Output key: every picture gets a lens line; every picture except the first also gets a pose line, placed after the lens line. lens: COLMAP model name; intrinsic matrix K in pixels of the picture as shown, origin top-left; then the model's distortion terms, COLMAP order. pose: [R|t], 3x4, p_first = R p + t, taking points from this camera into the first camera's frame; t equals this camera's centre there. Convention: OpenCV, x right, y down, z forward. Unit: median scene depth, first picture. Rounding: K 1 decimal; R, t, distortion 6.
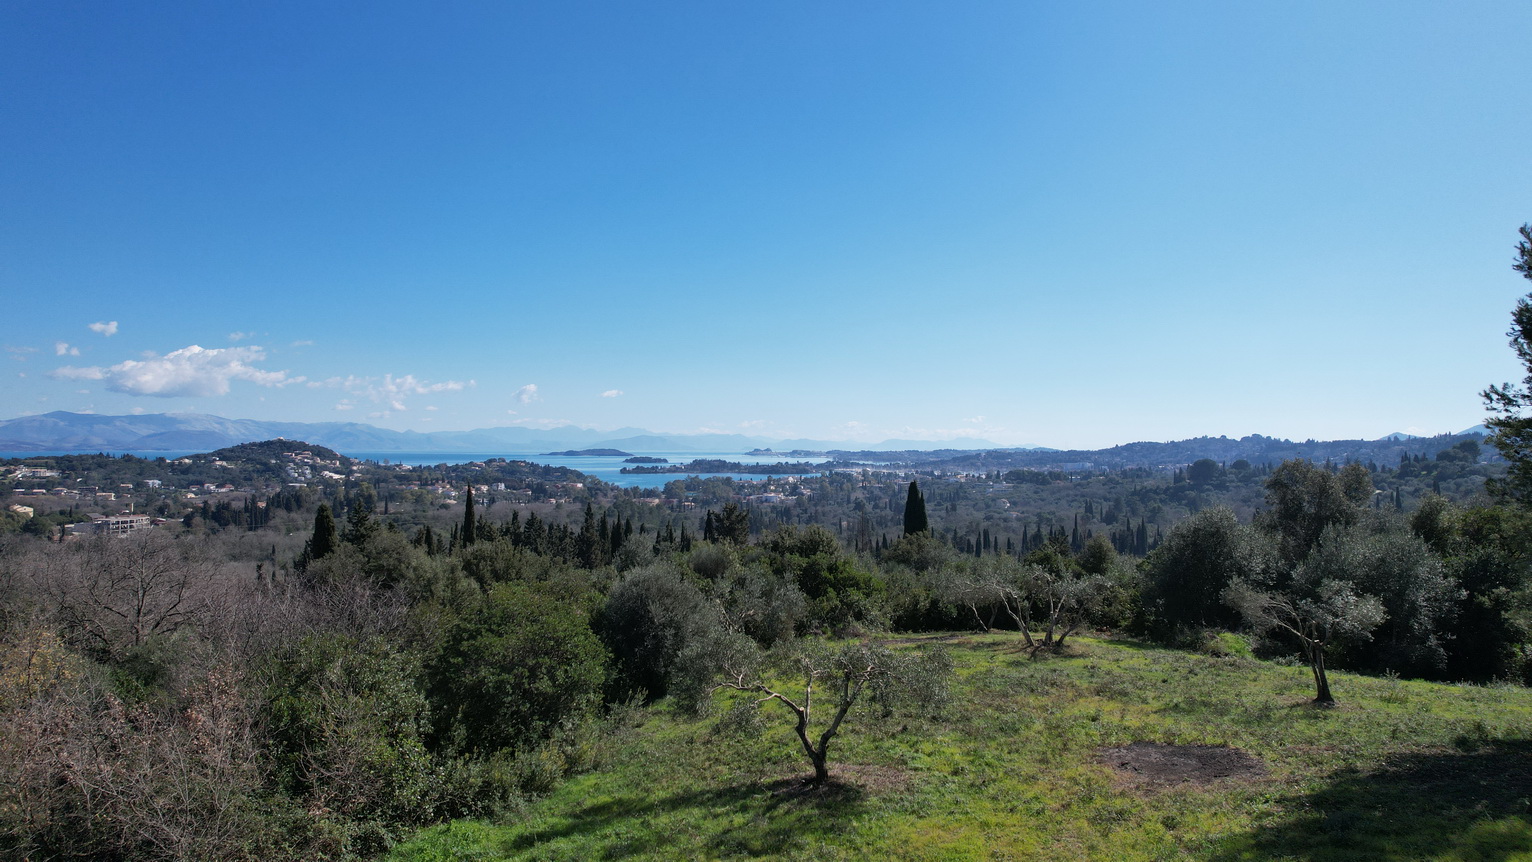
lens RADIAL K [[987.6, 0, 768.5], [0, 987.6, 437.8], [0, 0, 1]] dist [-0.065834, 0.052463]
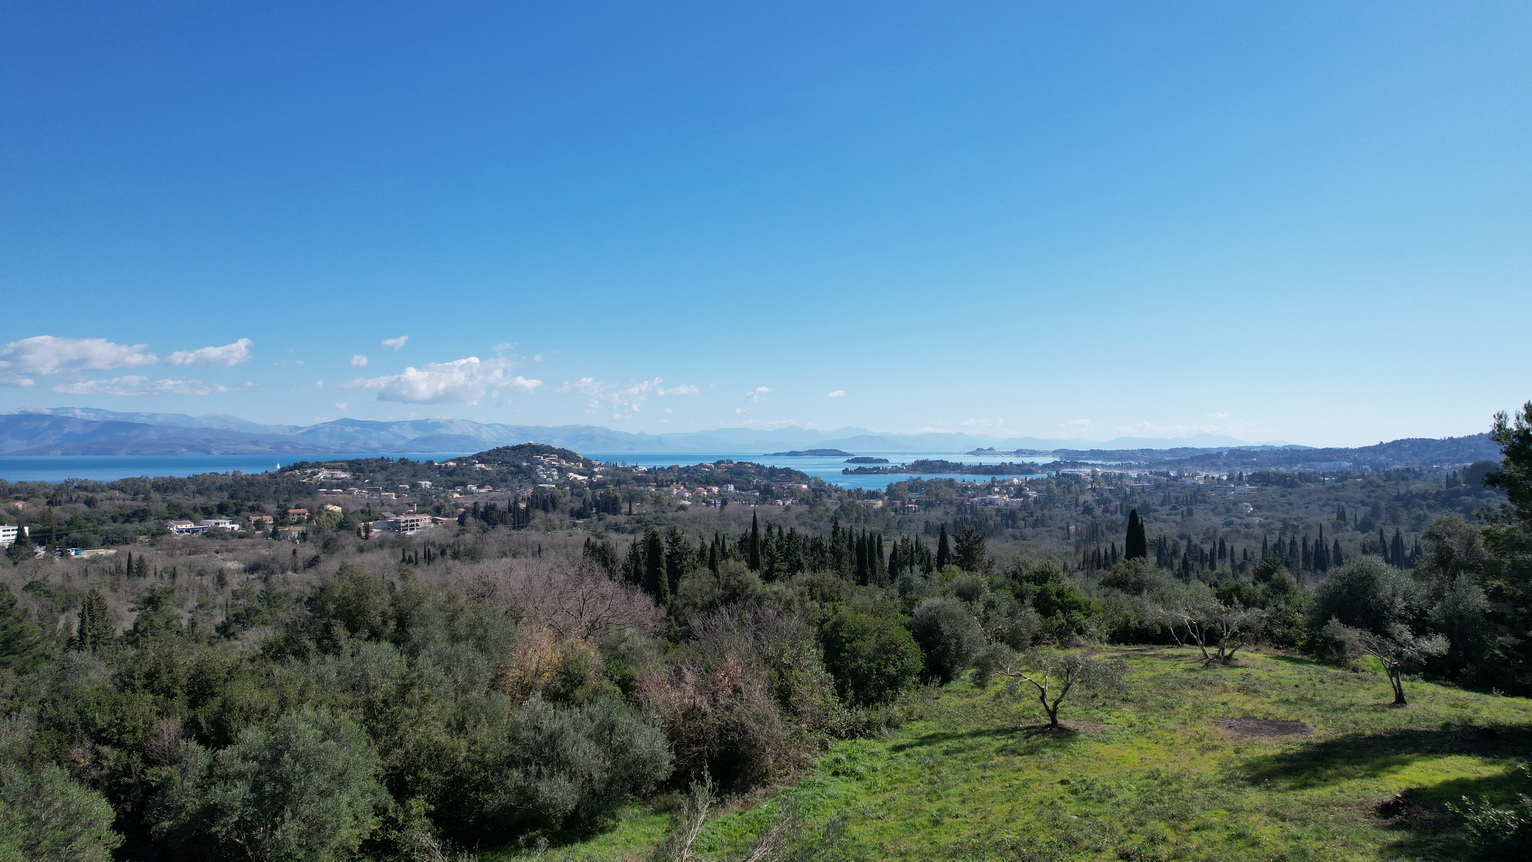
lens RADIAL K [[987.6, 0, 766.2], [0, 987.6, 437.4], [0, 0, 1]] dist [-0.065834, 0.052463]
pose [[0.974744, -0.008244, -0.223175, -0.000839], [0.008273, 0.999965, -0.000807, -0.002810], [0.223174, -0.001060, 0.974778, -0.013020]]
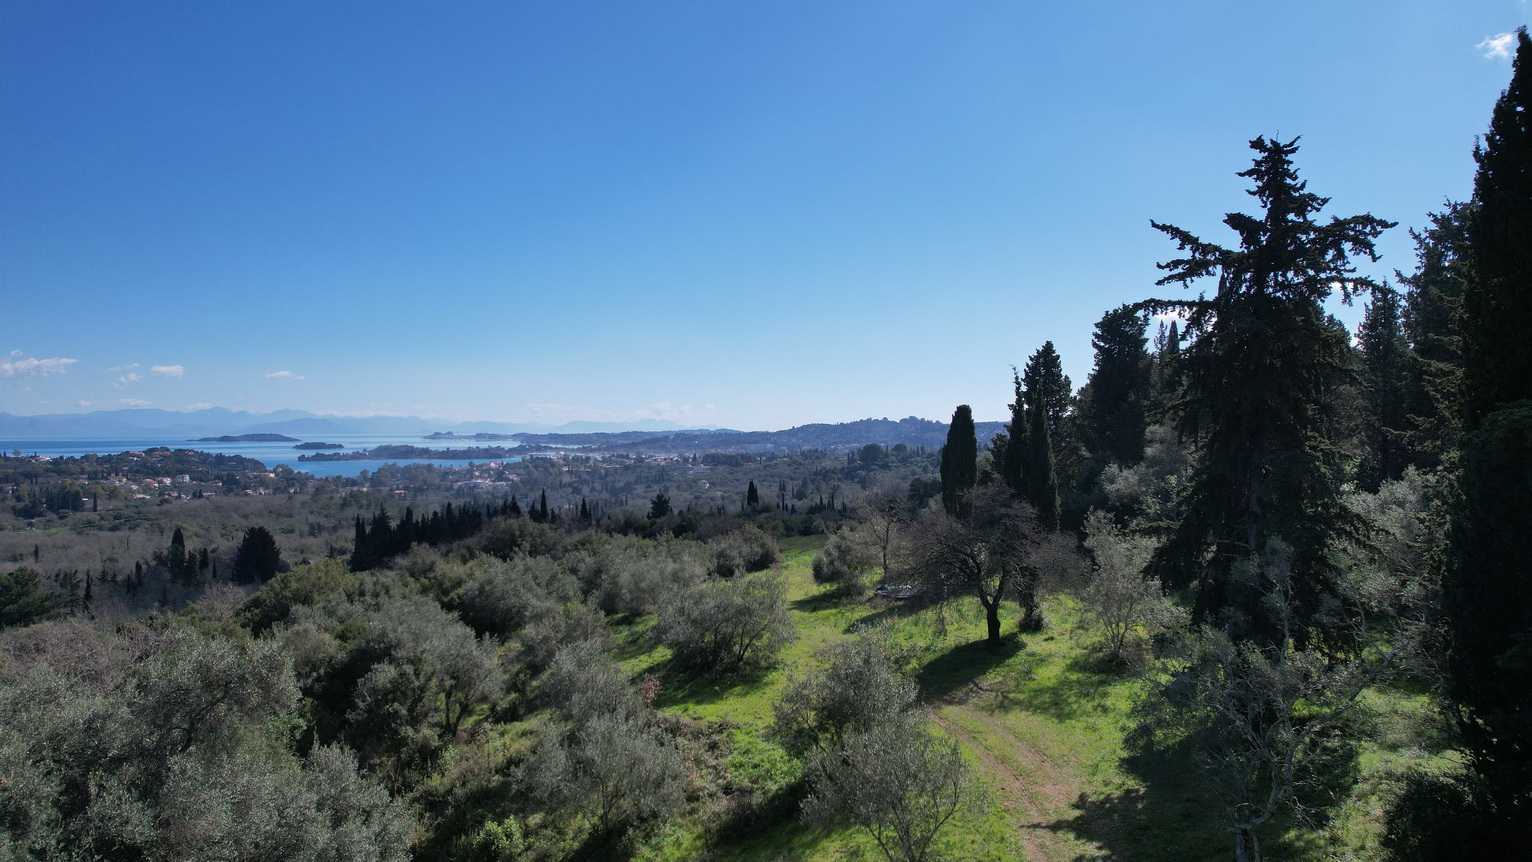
lens RADIAL K [[987.6, 0, 771.7], [0, 987.6, 441.8], [0, 0, 1]] dist [-0.065834, 0.052463]
pose [[0.948548, -0.011053, 0.316439, -0.031740], [0.003707, 0.999710, 0.023806, -0.005826], [-0.316611, -0.021408, 0.948314, -0.064757]]
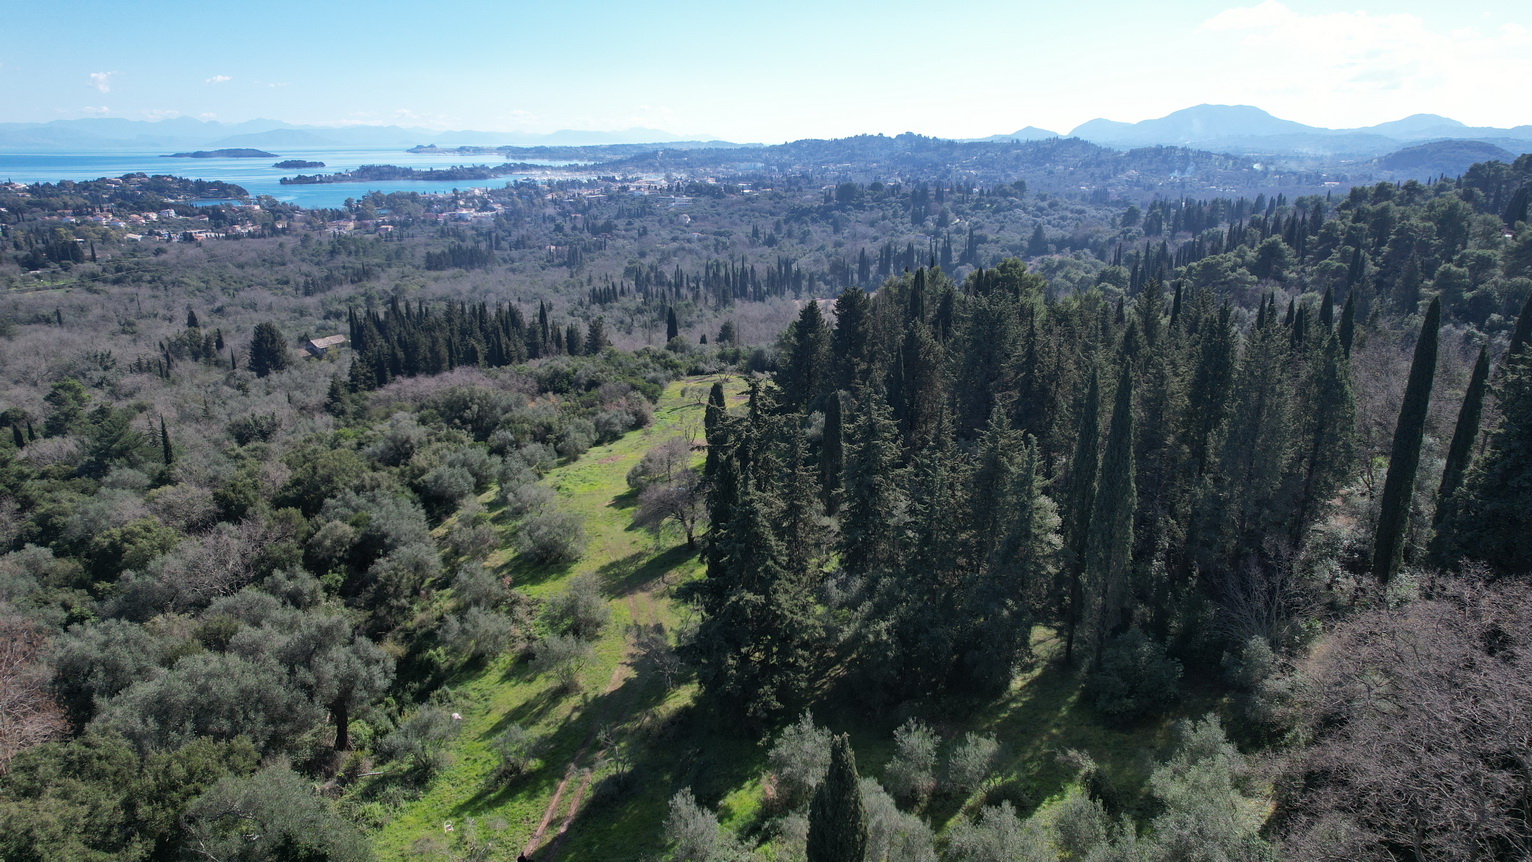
lens RADIAL K [[987.6, 0, 771.8], [0, 987.6, 443.0], [0, 0, 1]] dist [-0.065834, 0.052463]
pose [[0.947517, -0.098011, 0.304312, -0.027765], [-0.000348, 0.951533, 0.307545, -0.027172], [-0.319706, -0.291510, 0.901560, -0.097825]]
